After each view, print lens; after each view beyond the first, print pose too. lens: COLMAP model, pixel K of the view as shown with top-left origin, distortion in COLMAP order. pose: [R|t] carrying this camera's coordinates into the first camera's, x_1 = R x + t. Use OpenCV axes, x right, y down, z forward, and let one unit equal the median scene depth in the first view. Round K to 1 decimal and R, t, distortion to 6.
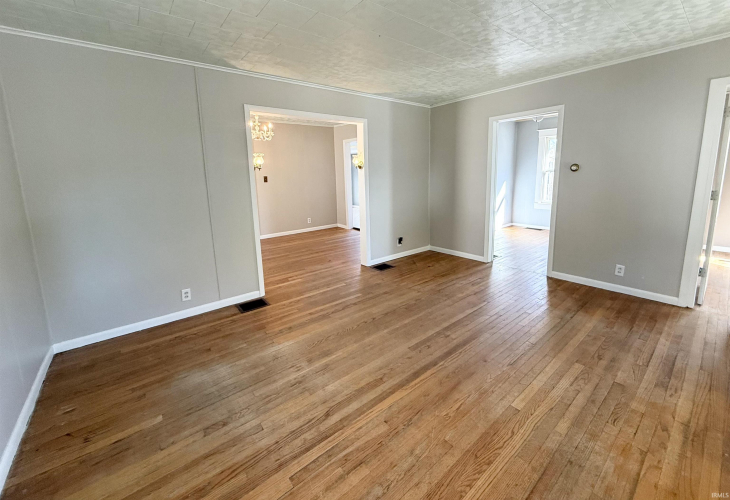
lens RADIAL K [[300.6, 0, 373.9], [0, 300.6, 219.6], [0, 0, 1]] dist [0.000540, -0.000007]
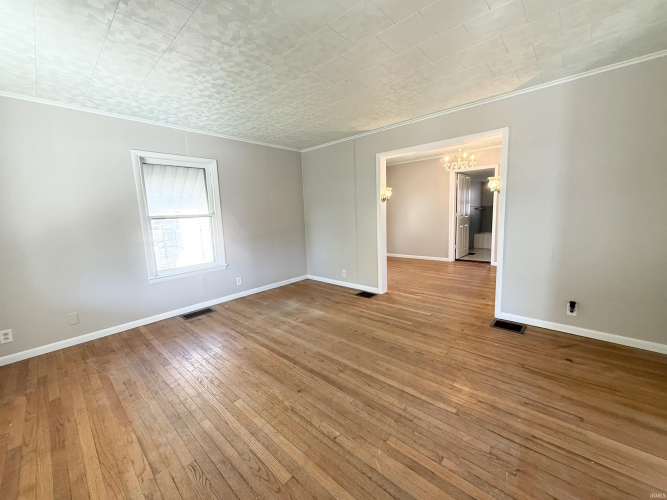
lens RADIAL K [[269.4, 0, 333.8], [0, 269.4, 249.4], [0, 0, 1]] dist [0.002057, -0.000468]
pose [[0.130301, 0.155804, -0.979156, 1.044315], [-0.120761, 0.982717, 0.140301, -0.118998], [0.984093, 0.099963, 0.146864, 0.818624]]
